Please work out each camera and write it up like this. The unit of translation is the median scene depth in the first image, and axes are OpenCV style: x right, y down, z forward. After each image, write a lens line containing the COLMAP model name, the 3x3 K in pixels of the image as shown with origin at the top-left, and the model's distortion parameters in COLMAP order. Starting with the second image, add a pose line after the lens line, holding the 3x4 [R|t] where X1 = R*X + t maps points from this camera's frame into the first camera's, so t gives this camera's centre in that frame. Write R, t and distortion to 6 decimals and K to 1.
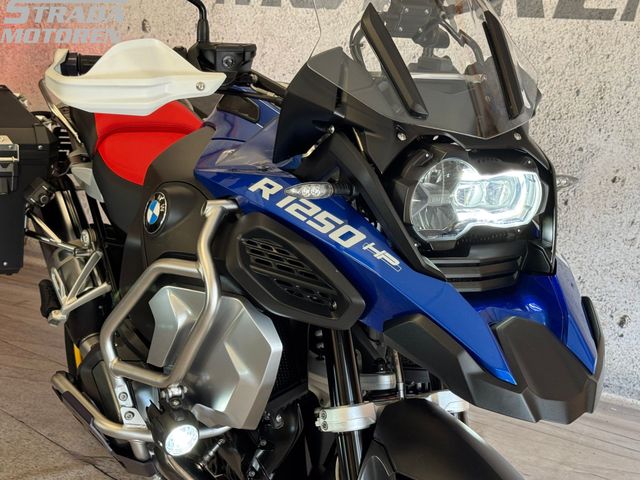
lens RADIAL K [[992.5, 0, 320.0], [0, 992.5, 240.0], [0, 0, 1]] dist [0.136846, -0.017513]
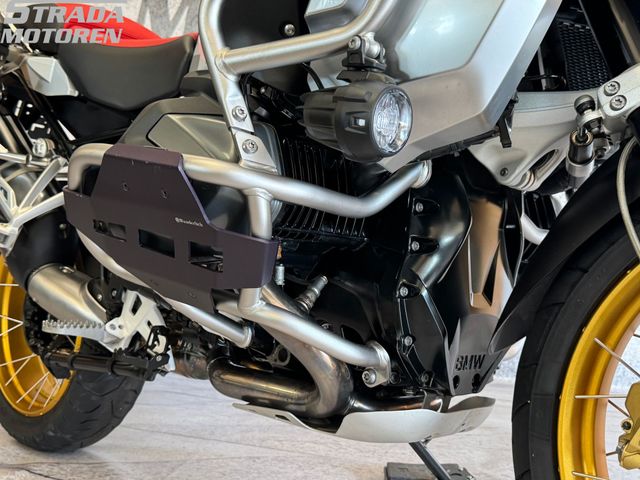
lens RADIAL K [[723.8, 0, 332.3], [0, 723.8, 240.4], [0, 0, 1]] dist [0.200384, -0.504994]
pose [[0.957659, -0.002029, 0.287898, -0.286123], [0.073533, 0.968534, -0.237771, 0.356857], [-0.278357, 0.248873, 0.927674, 0.648420]]
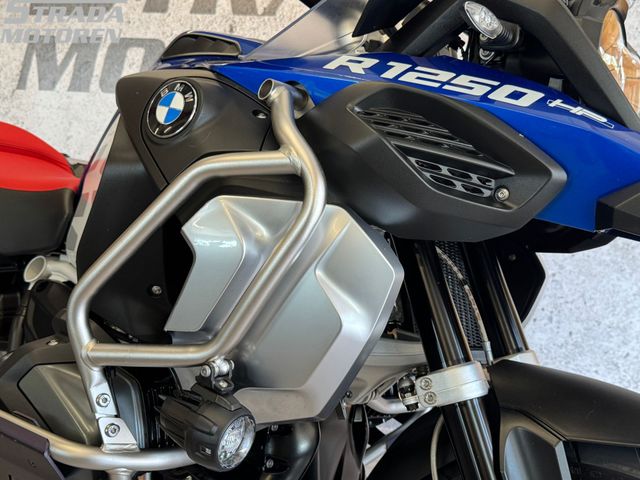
lens RADIAL K [[723.8, 0, 332.3], [0, 723.8, 240.4], [0, 0, 1]] dist [0.200384, -0.504994]
pose [[0.911279, 0.000357, 0.411790, -0.275534], [0.078322, 0.981595, -0.174173, 0.159645], [-0.404274, 0.190972, 0.894479, 0.527096]]
